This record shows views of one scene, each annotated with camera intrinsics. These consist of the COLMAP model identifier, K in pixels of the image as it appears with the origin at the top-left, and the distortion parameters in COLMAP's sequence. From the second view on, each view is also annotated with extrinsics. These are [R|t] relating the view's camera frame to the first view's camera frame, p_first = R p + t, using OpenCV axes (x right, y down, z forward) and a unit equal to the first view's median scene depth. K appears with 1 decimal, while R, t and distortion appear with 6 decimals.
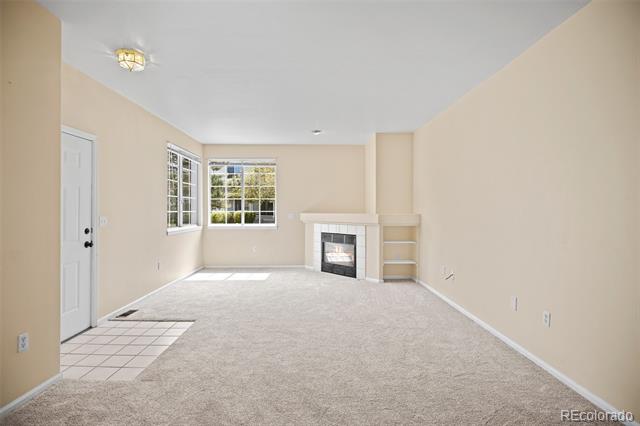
lens RADIAL K [[298.5, 0, 320.7], [0, 298.5, 205.6], [0, 0, 1]] dist [0.012654, -0.029700]
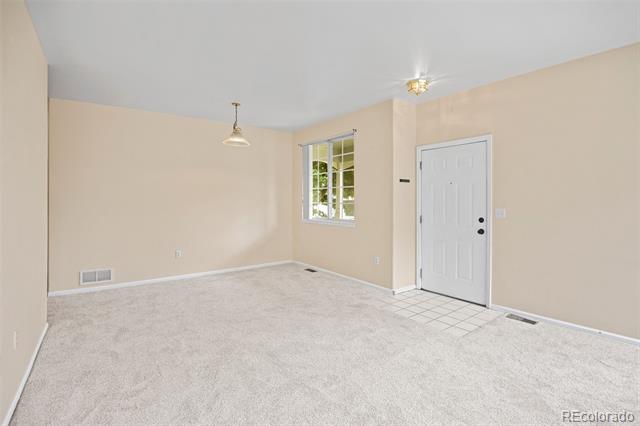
lens RADIAL K [[293.2, 0, 320.3], [0, 293.2, 197.2], [0, 0, 1]] dist [0.001023, 0.000035]
pose [[-0.803057, 0.001939, -0.595899, 0.226482], [0.012843, 0.999819, -0.014054, 0.001685], [0.595764, -0.018939, -0.802936, 0.854993]]
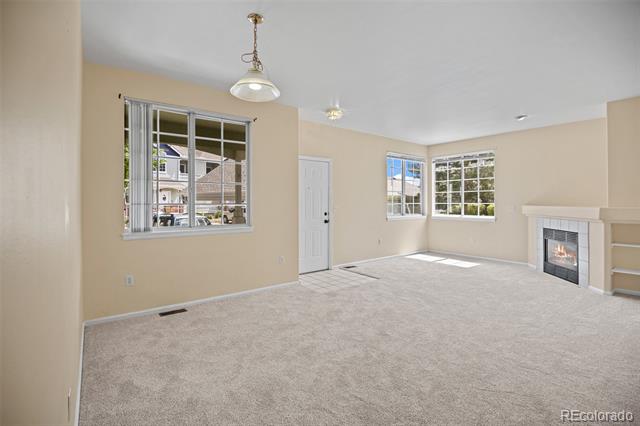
lens RADIAL K [[298.5, 0, 320.7], [0, 298.5, 205.6], [0, 0, 1]] dist [0.012654, -0.029700]
pose [[0.607802, 0.009875, -0.794027, 0.332815], [0.010065, 0.999747, 0.020138, 0.000414], [0.794025, -0.020232, 0.607548, -0.055687]]
